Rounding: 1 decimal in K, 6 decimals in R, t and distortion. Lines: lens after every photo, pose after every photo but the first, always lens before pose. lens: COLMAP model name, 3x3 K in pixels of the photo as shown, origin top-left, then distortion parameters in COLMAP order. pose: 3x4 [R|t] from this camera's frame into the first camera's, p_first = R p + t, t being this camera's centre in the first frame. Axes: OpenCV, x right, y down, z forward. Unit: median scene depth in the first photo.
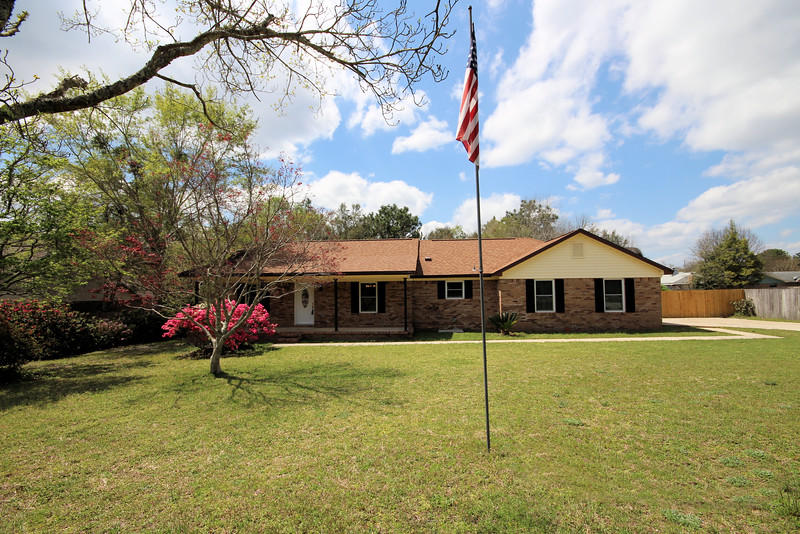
lens RADIAL K [[371.2, 0, 403.1], [0, 371.2, 269.7], [0, 0, 1]] dist [-0.001981, -0.001419]
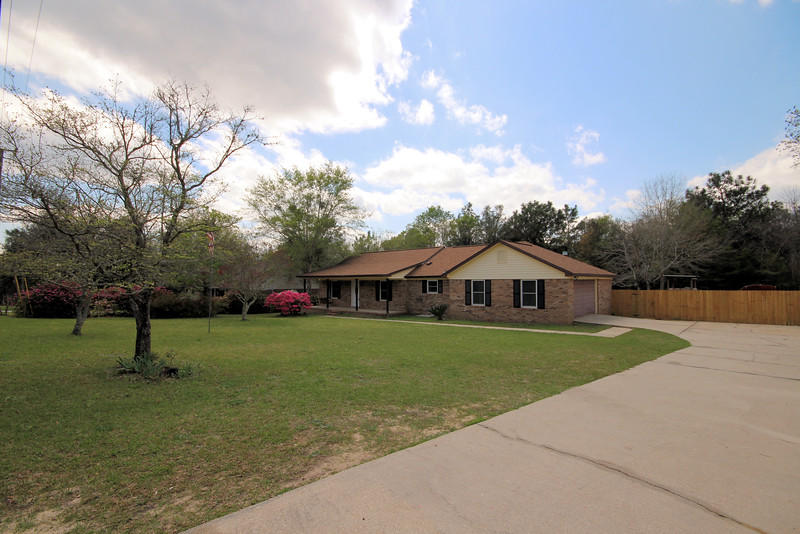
lens RADIAL K [[371.2, 0, 398.3], [0, 371.2, 270.7], [0, 0, 1]] dist [-0.001981, -0.001419]
pose [[0.793375, -0.008791, -0.608670, 0.947318], [0.025758, 0.999485, 0.019139, -0.036942], [0.608188, -0.030862, 0.793193, -0.177518]]
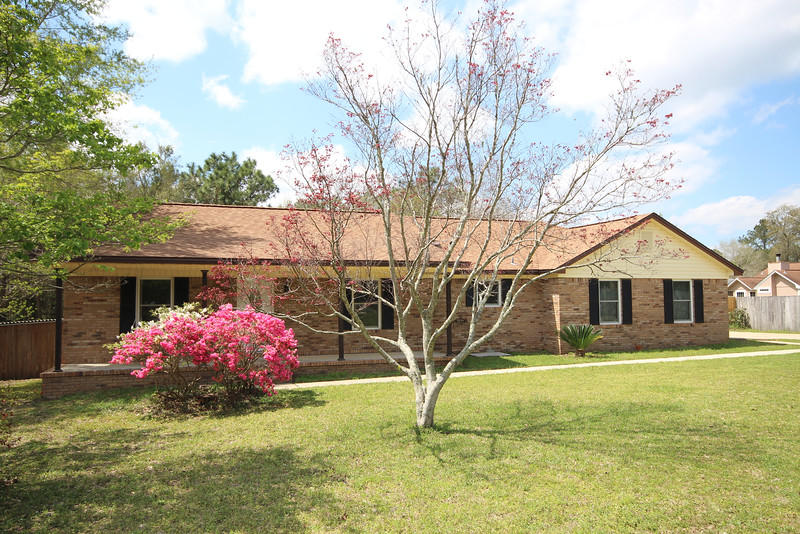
lens RADIAL K [[580.8, 0, 396.5], [0, 580.8, 264.0], [0, 0, 1]] dist [0.012503, 0.008002]
pose [[0.918798, 0.029020, 0.393659, -0.458556], [-0.026319, 0.999578, -0.012260, 0.021428], [-0.393849, 0.000904, 0.919175, 0.114317]]
